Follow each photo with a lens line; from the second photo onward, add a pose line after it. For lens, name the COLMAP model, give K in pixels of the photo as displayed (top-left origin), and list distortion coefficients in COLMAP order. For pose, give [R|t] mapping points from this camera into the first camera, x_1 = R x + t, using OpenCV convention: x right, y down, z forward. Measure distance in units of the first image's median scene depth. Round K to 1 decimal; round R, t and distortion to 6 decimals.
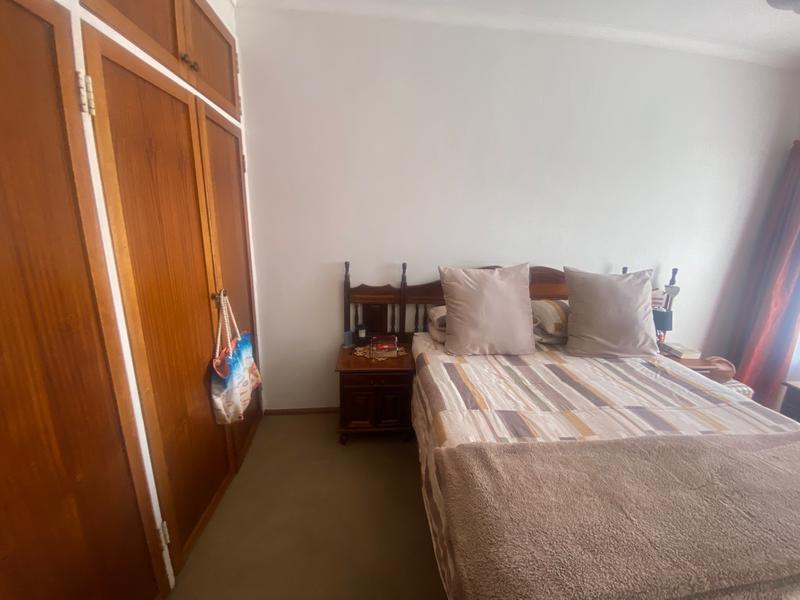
lens RADIAL K [[323.1, 0, 400.0], [0, 323.1, 300.0], [0, 0, 1]] dist [0.001452, -0.014175]
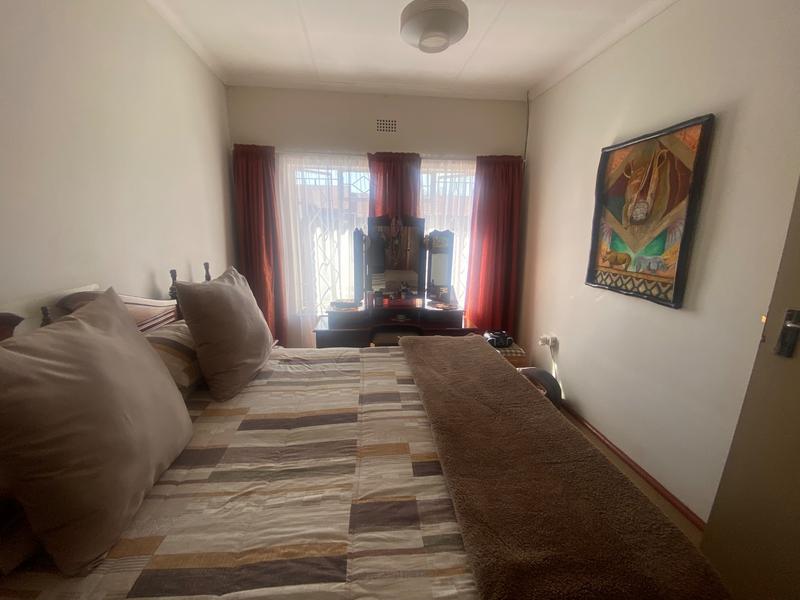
lens RADIAL K [[323.1, 0, 400.0], [0, 323.1, 300.0], [0, 0, 1]] dist [0.001452, -0.014175]
pose [[-0.009553, -0.246551, 0.969083, -0.136967], [0.230097, 0.942579, 0.242076, -0.144312], [-0.973121, 0.225296, 0.047727, 0.655975]]
